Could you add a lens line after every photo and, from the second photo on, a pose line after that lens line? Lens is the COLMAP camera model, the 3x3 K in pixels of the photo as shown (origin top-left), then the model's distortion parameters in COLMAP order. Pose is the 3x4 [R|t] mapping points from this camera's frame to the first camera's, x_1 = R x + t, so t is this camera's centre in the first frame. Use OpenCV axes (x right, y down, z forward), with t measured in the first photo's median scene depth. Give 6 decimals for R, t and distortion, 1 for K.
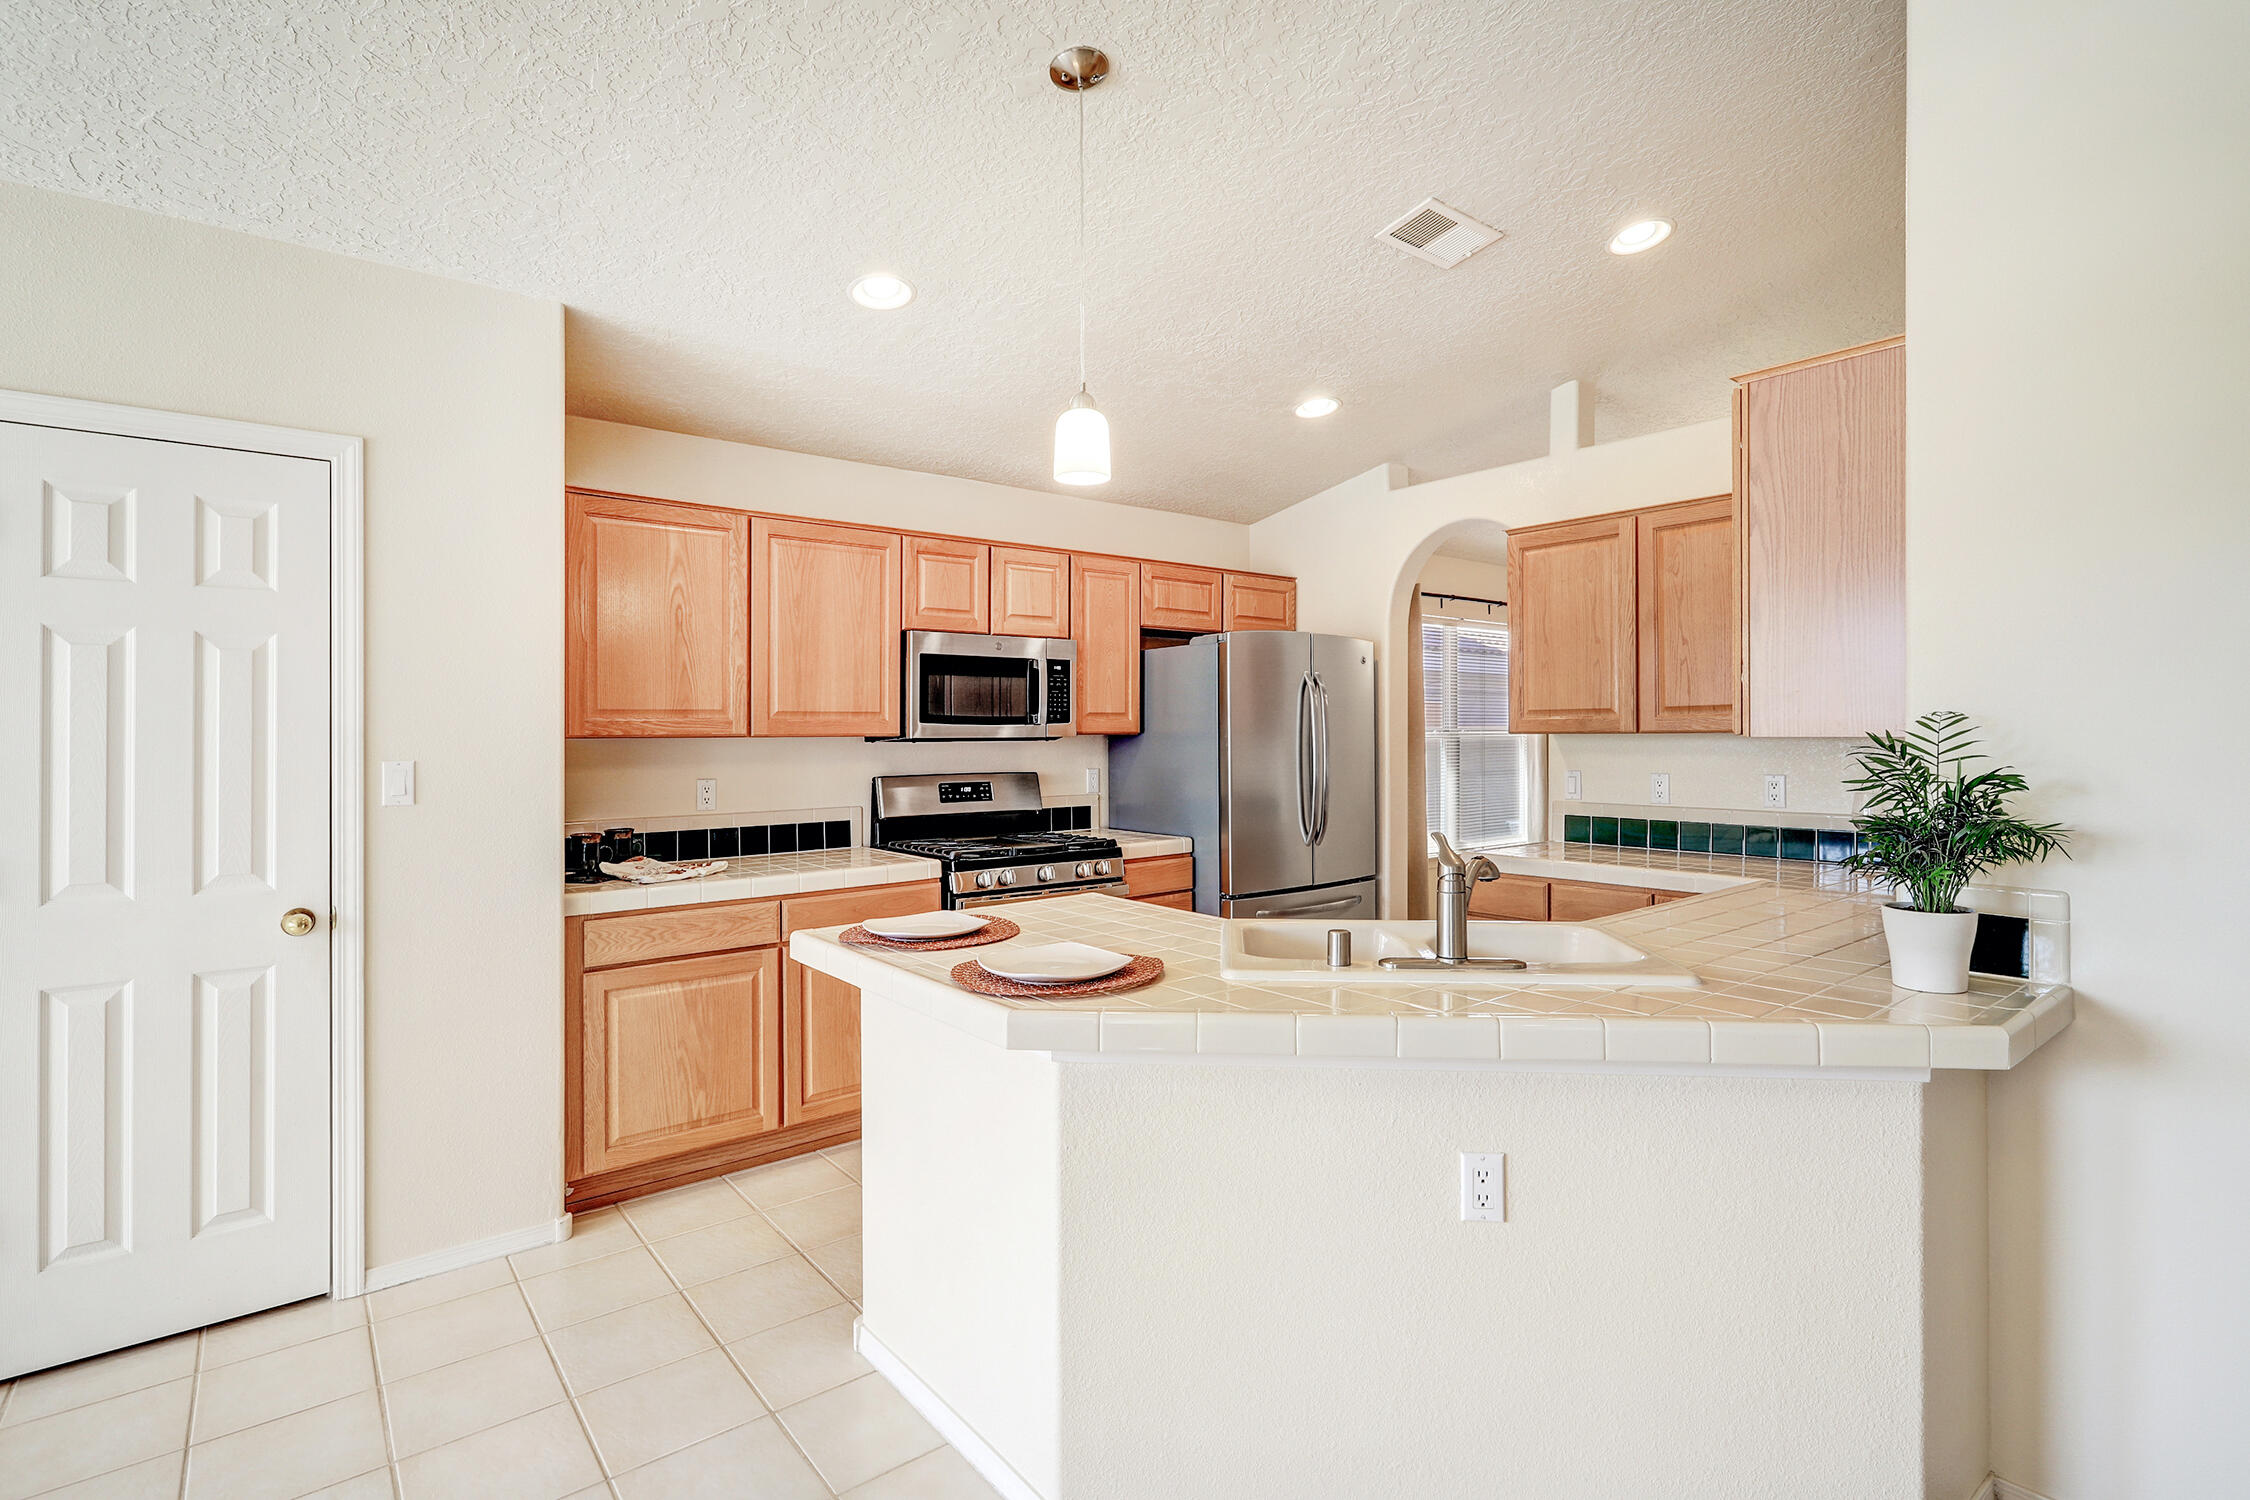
lens RADIAL K [[1079.3, 0, 1122.3], [0, 1079.3, 741.7], [0, 0, 1]] dist [0.005908, 0.000325]
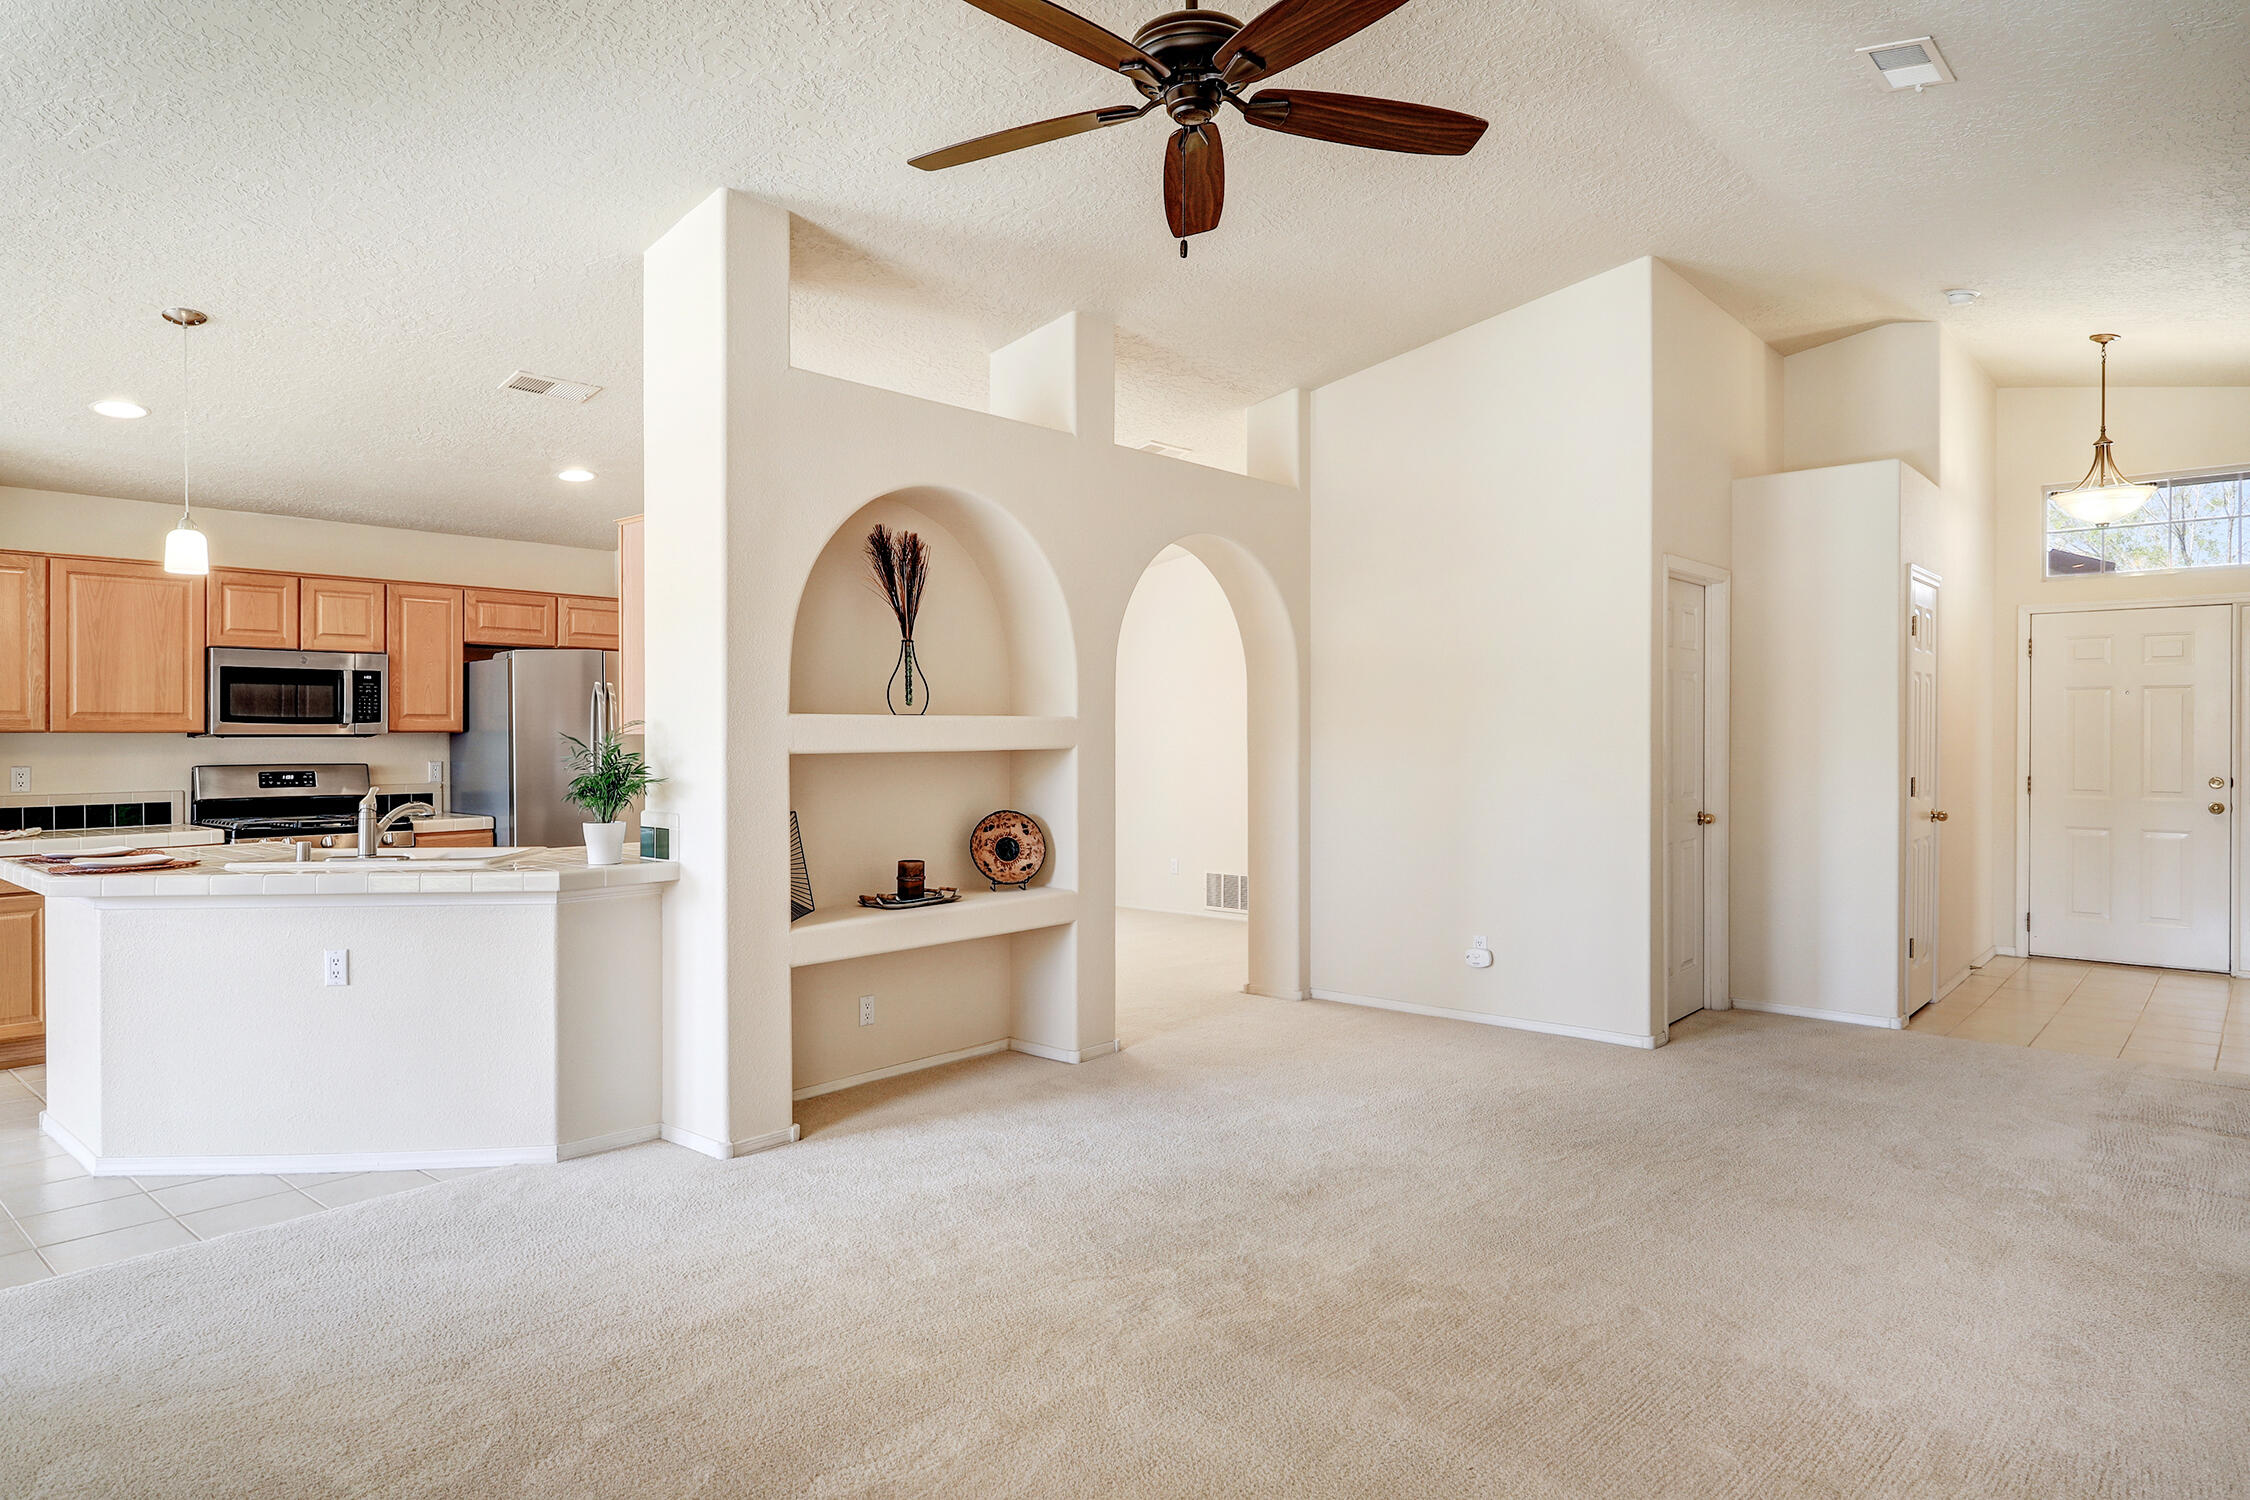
lens RADIAL K [[1317.7, 0, 1125.6], [0, 1317.7, 742.0], [0, 0, 1]] dist [0.000485, 0.002282]
pose [[0.984093, 0.003609, 0.177617, 0.559083], [-0.003183, 0.999991, -0.002684, 0.006539], [-0.177625, 0.002076, 0.984096, -0.667777]]
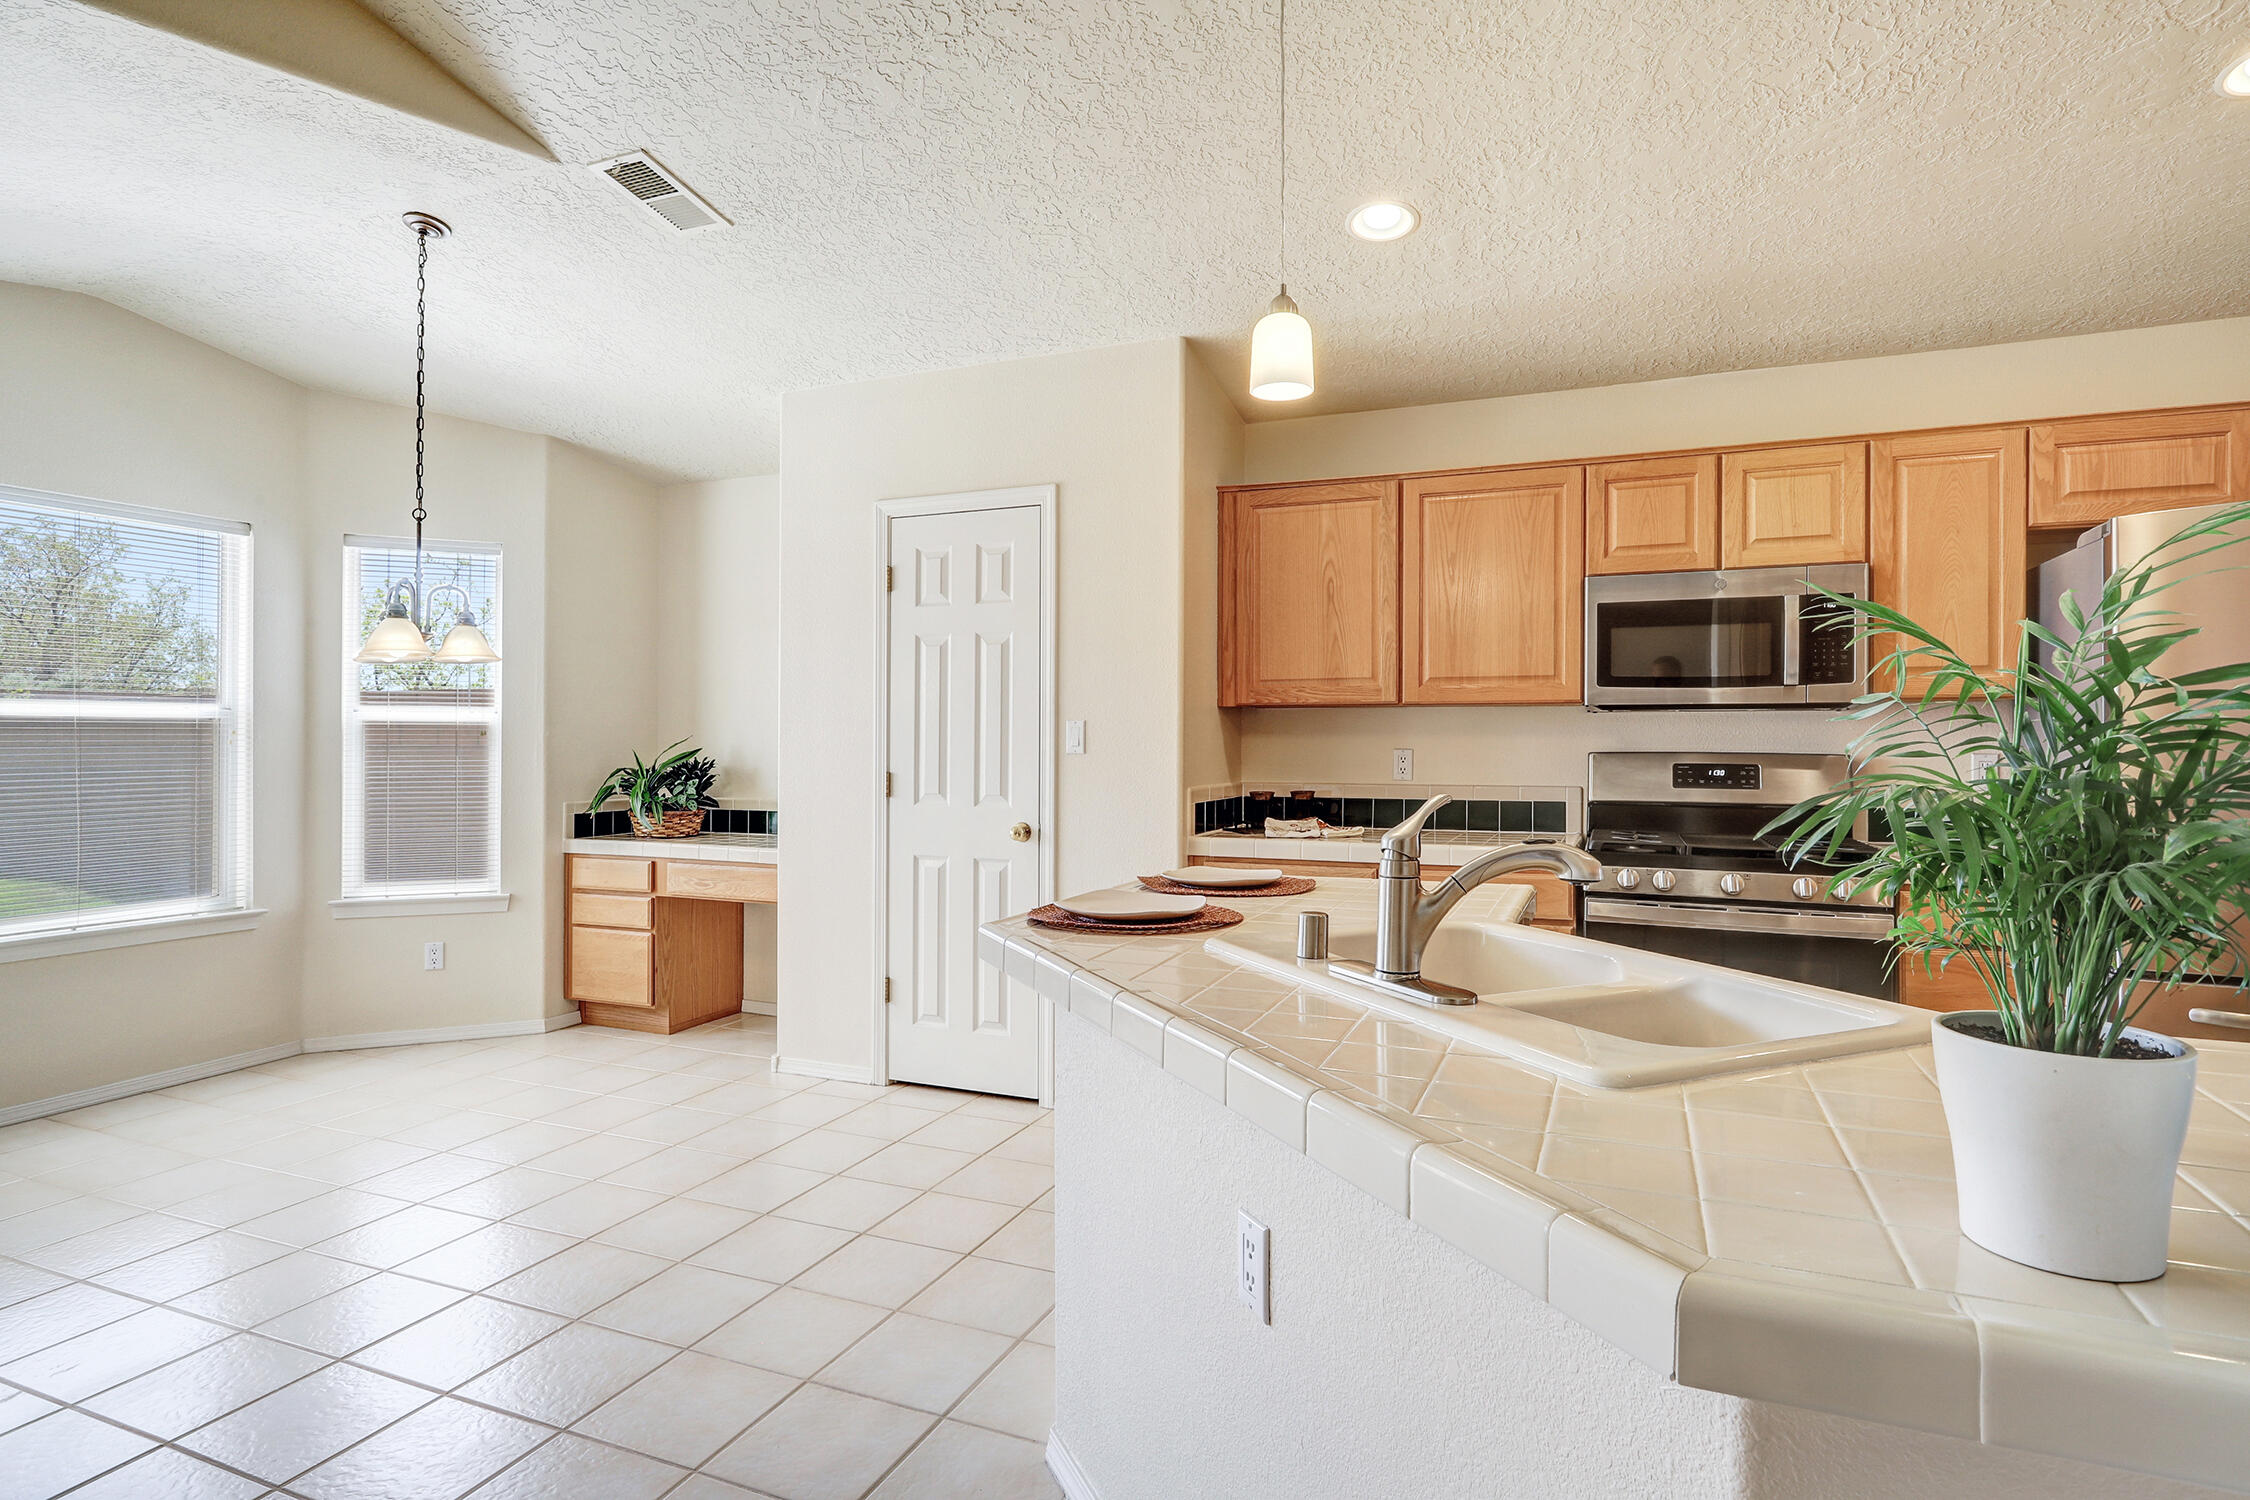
lens RADIAL K [[1188.0, 0, 1122.8], [0, 1188.0, 742.6], [0, 0, 1]] dist [0.006291, -0.001028]
pose [[0.486564, 0.012651, -0.873553, 0.431039], [-0.009946, 0.999911, 0.008941, 0.020980], [0.873588, 0.004337, 0.486647, 0.227528]]
